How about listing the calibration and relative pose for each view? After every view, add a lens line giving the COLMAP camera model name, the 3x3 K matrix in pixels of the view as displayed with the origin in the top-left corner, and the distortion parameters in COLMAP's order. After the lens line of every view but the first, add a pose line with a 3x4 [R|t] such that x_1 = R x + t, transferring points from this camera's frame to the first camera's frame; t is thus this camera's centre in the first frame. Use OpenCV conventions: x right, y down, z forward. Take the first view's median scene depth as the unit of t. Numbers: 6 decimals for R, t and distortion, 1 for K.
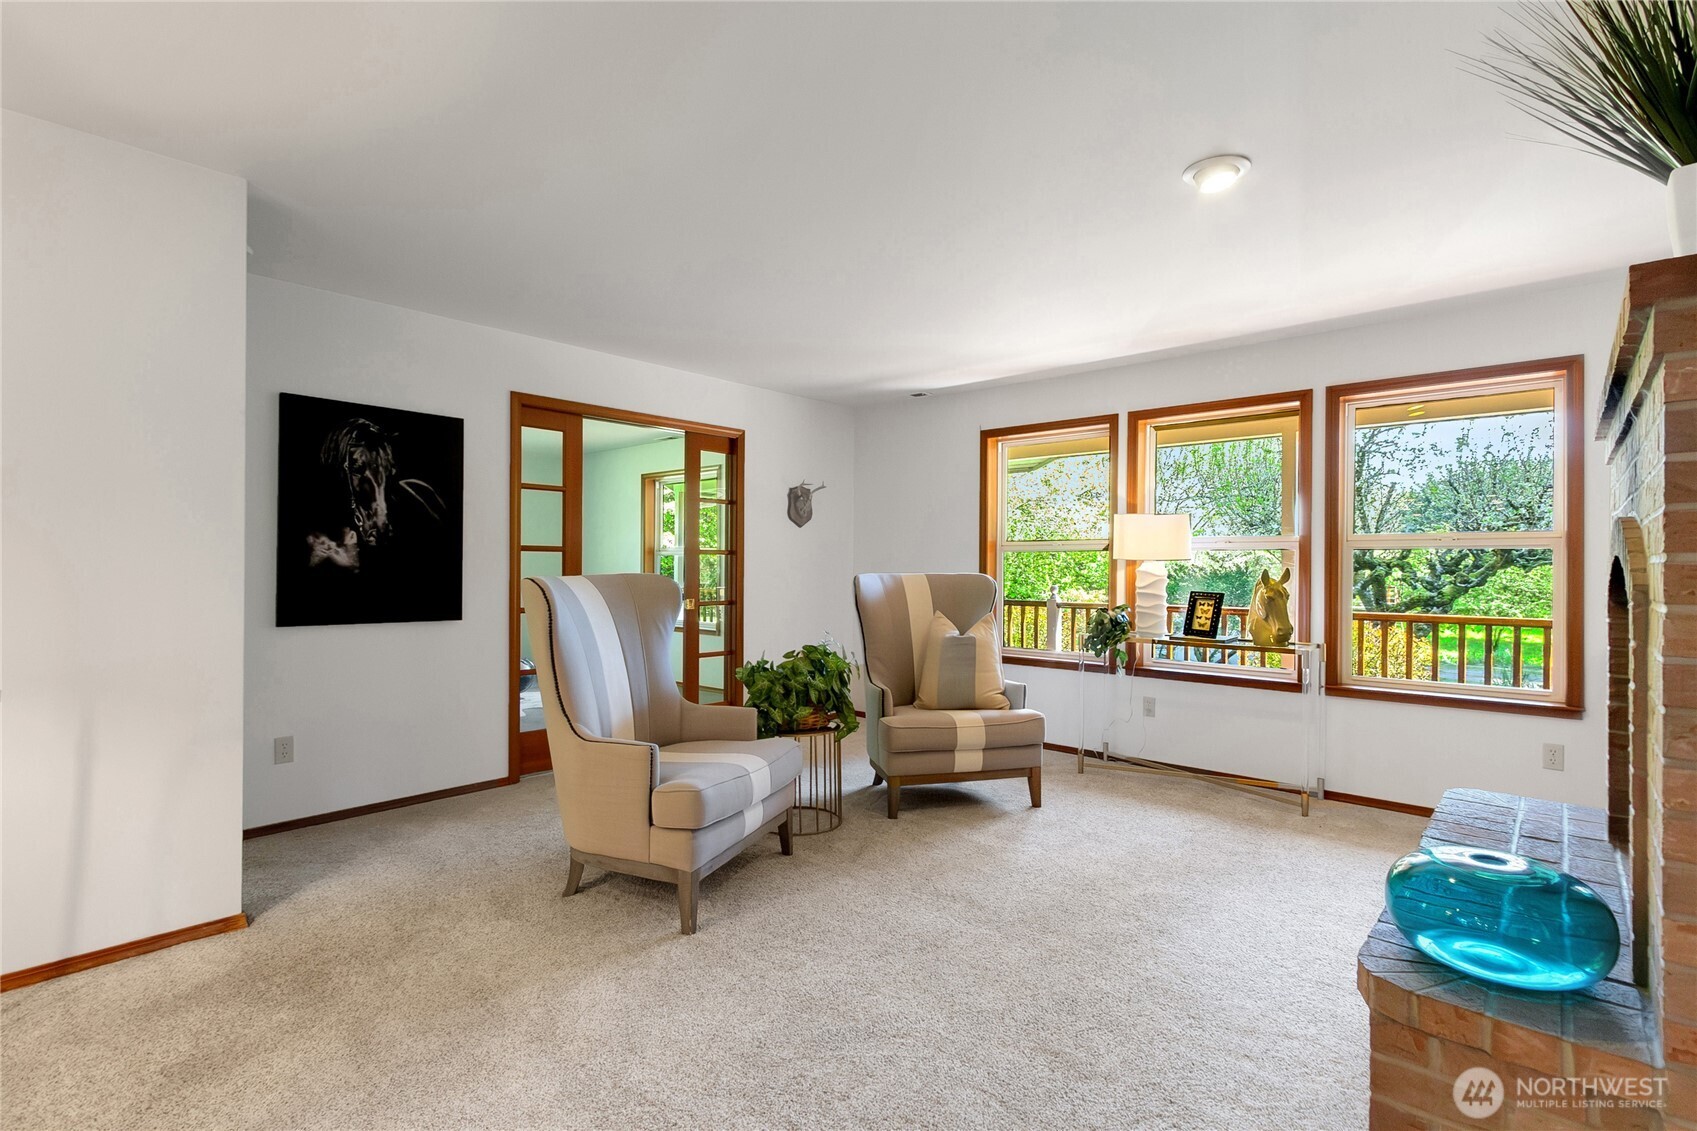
lens RADIAL K [[797.4, 0, 849.6], [0, 797.4, 555.2], [0, 0, 1]] dist [0.002694, -0.000203]
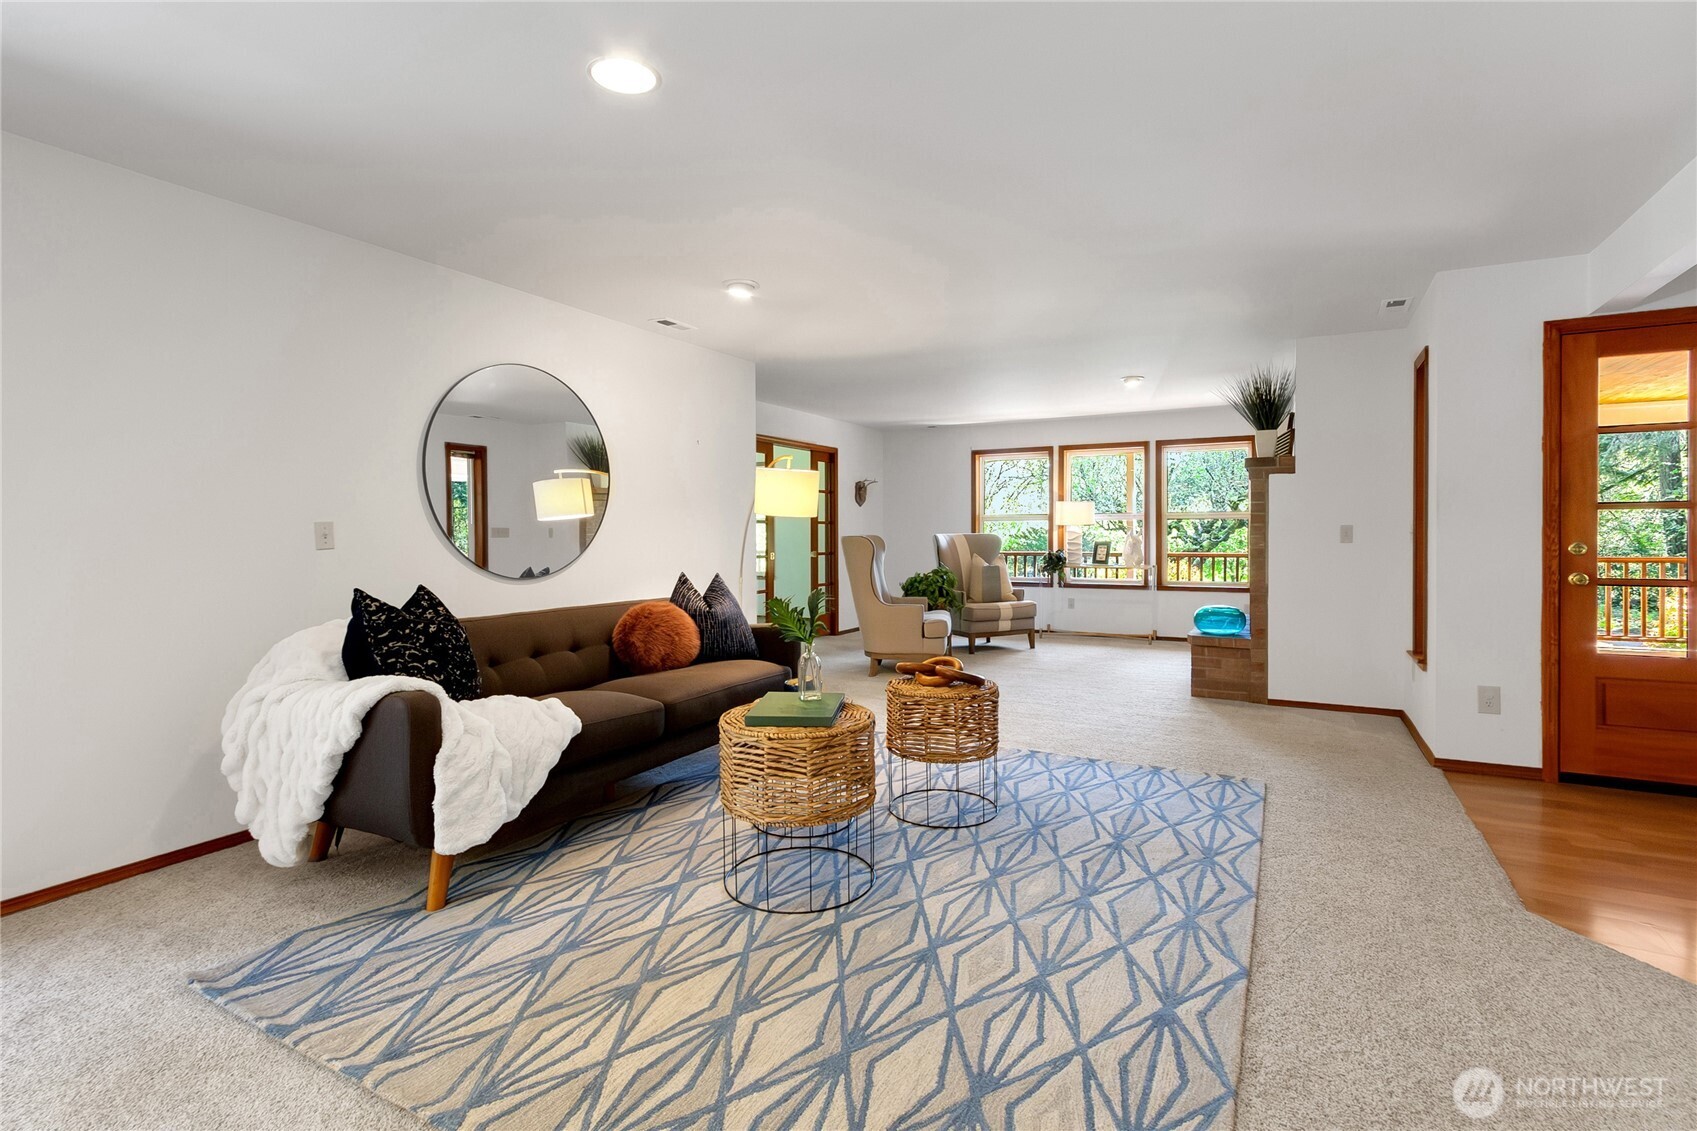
lens RADIAL K [[797.4, 0, 872.9], [0, 797.4, 540.0], [0, 0, 1]] dist [0.002694, -0.000203]
pose [[0.968966, -0.012442, 0.246882, -0.629254], [0.006455, 0.999665, 0.025046, -0.011156], [-0.247111, -0.022675, 0.968722, -0.822240]]
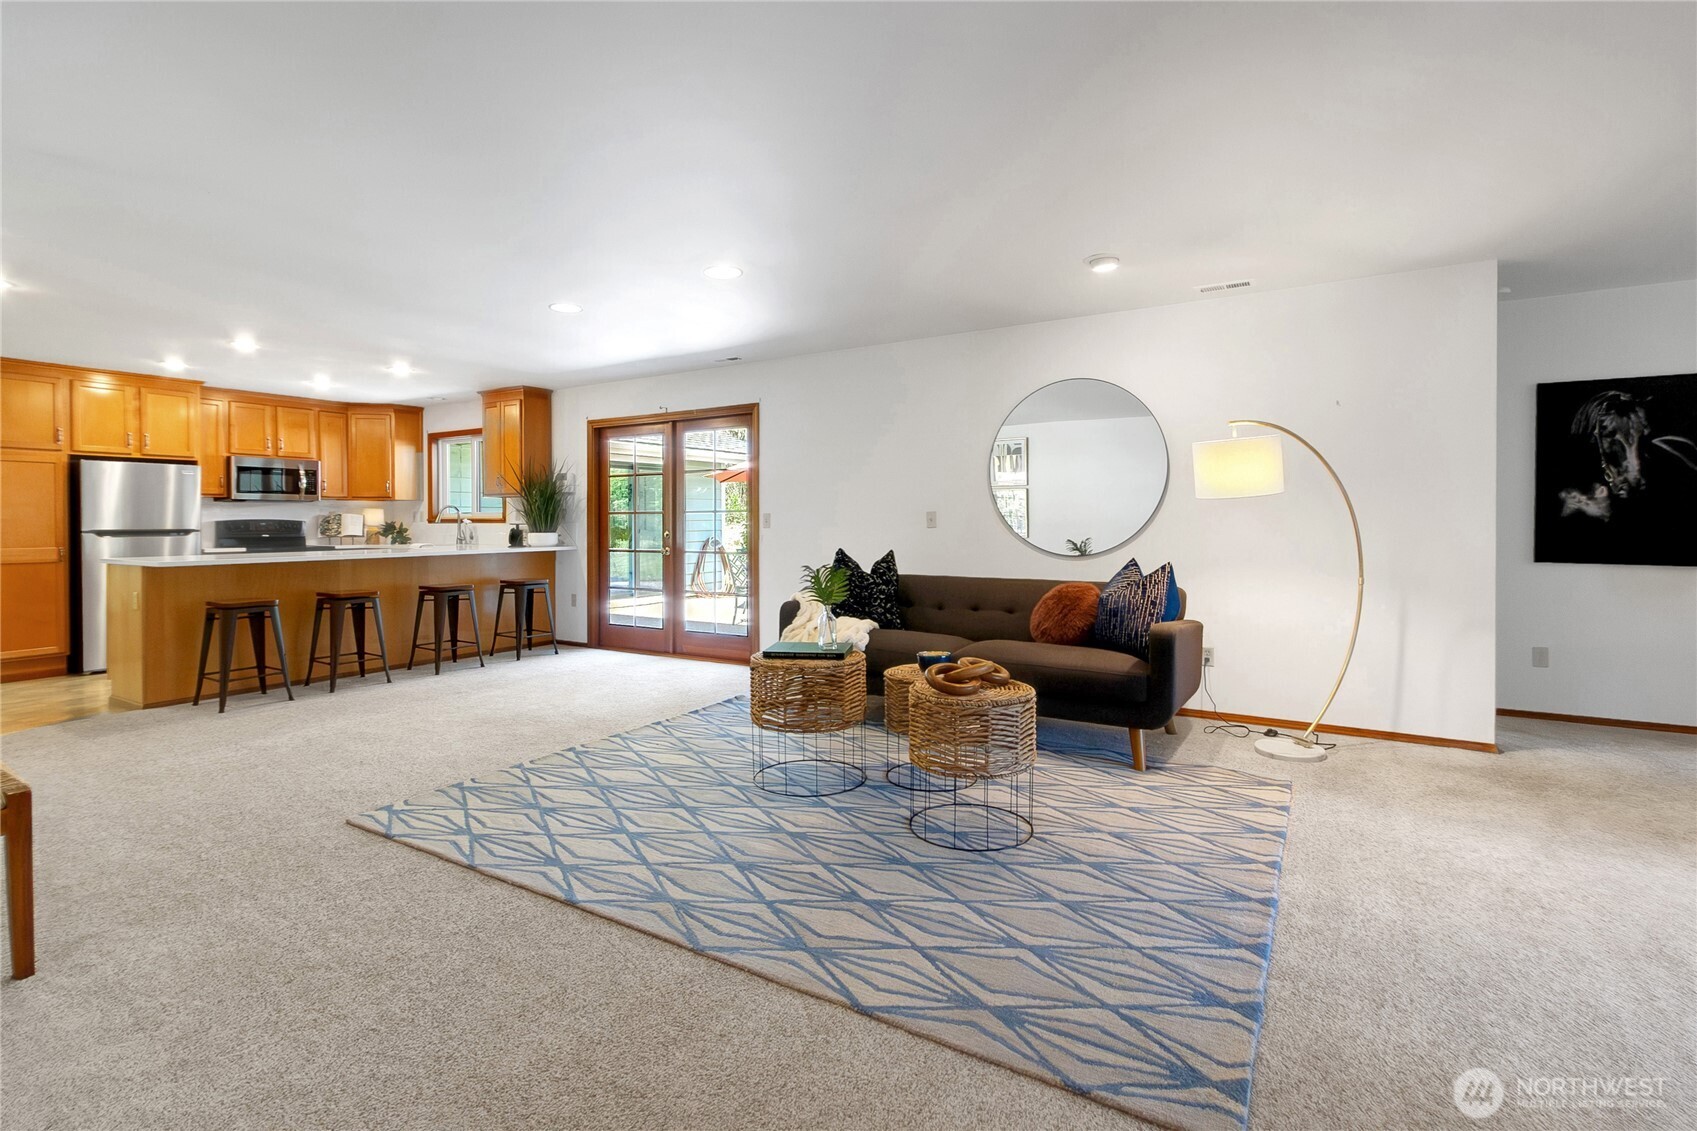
lens RADIAL K [[797.4, 0, 825.8], [0, 797.4, 536.2], [0, 0, 1]] dist [0.002694, -0.000203]
pose [[0.164740, 0.011186, -0.986274, 0.321299], [0.017195, 0.999751, 0.014211, 0.006535], [0.986187, -0.019300, 0.164507, -0.304468]]
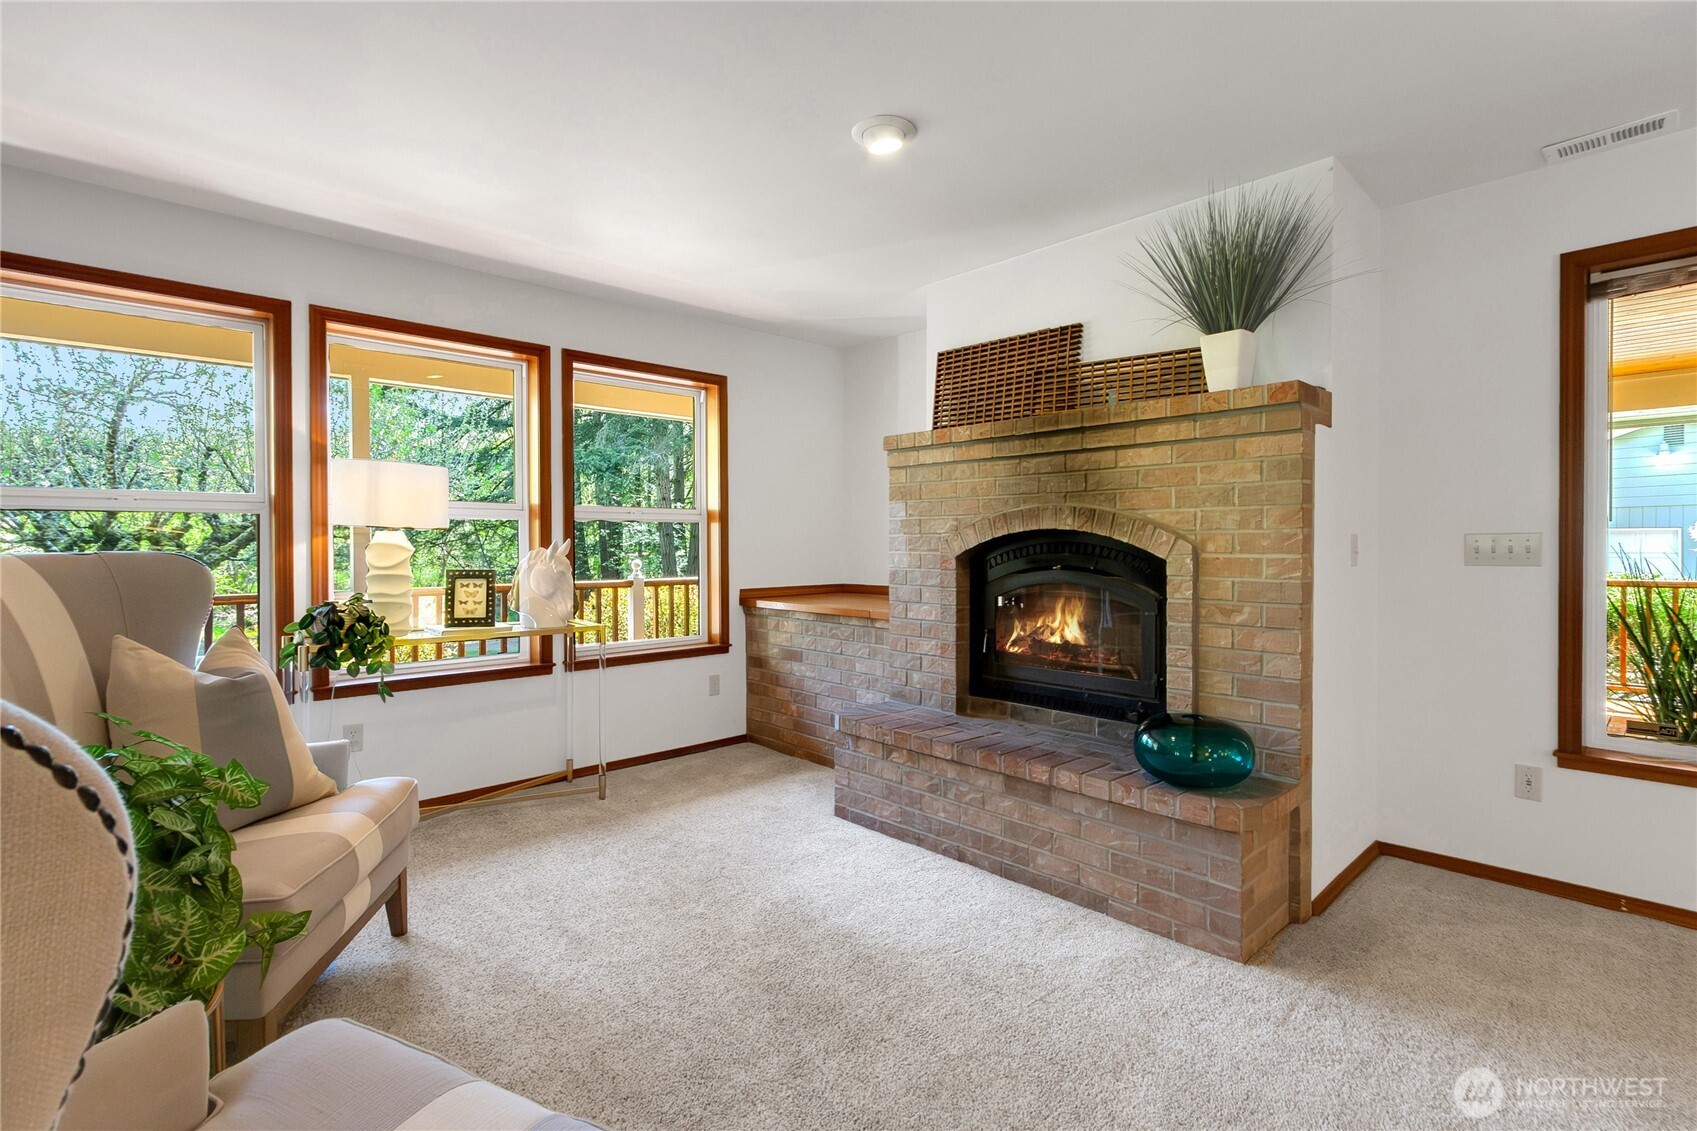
lens RADIAL K [[797.4, 0, 855.4], [0, 797.4, 550.9], [0, 0, 1]] dist [0.002694, -0.000203]
pose [[0.088021, -0.020933, 0.995899, -0.324037], [-0.013490, 0.999662, 0.022205, 0.005221], [-0.996027, -0.015389, 0.087709, 0.583256]]
